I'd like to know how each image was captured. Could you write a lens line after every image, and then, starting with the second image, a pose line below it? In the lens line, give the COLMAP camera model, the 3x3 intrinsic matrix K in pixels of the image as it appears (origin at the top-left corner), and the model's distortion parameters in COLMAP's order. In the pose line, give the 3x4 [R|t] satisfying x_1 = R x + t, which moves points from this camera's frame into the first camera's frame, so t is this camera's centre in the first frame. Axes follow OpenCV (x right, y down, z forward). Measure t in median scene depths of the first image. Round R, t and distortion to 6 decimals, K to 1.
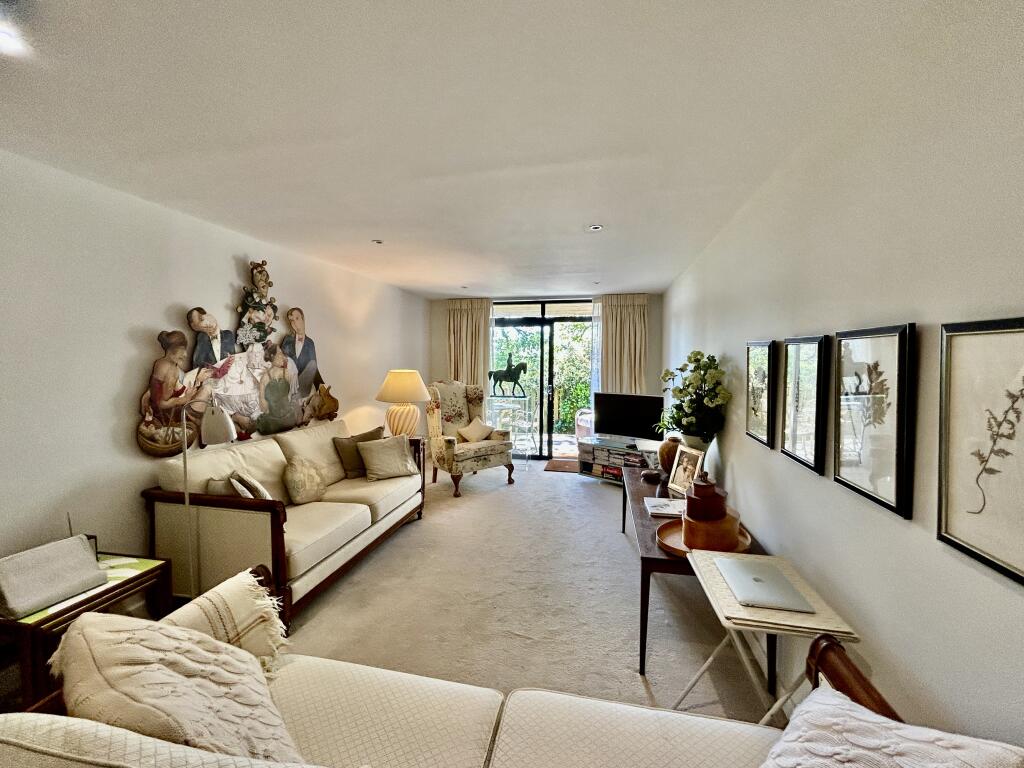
lens RADIAL K [[417.4, 0, 512.0], [0, 417.4, 384.0], [0, 0, 1]] dist [-0.001489, -0.000192]
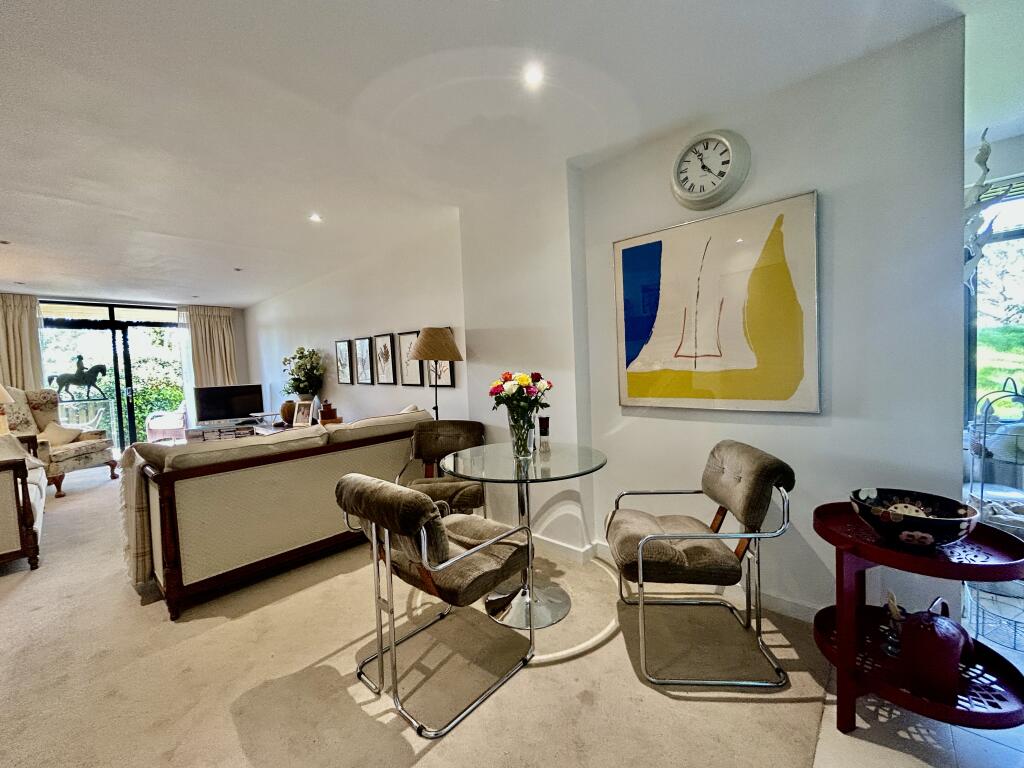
lens RADIAL K [[417.4, 0, 512.0], [0, 417.4, 384.0], [0, 0, 1]] dist [-0.001489, -0.000192]
pose [[0.500861, -0.065100, 0.863076, -0.360035], [0.092362, 0.995494, 0.021488, 0.066946], [-0.860586, 0.068953, 0.504617, -0.364607]]
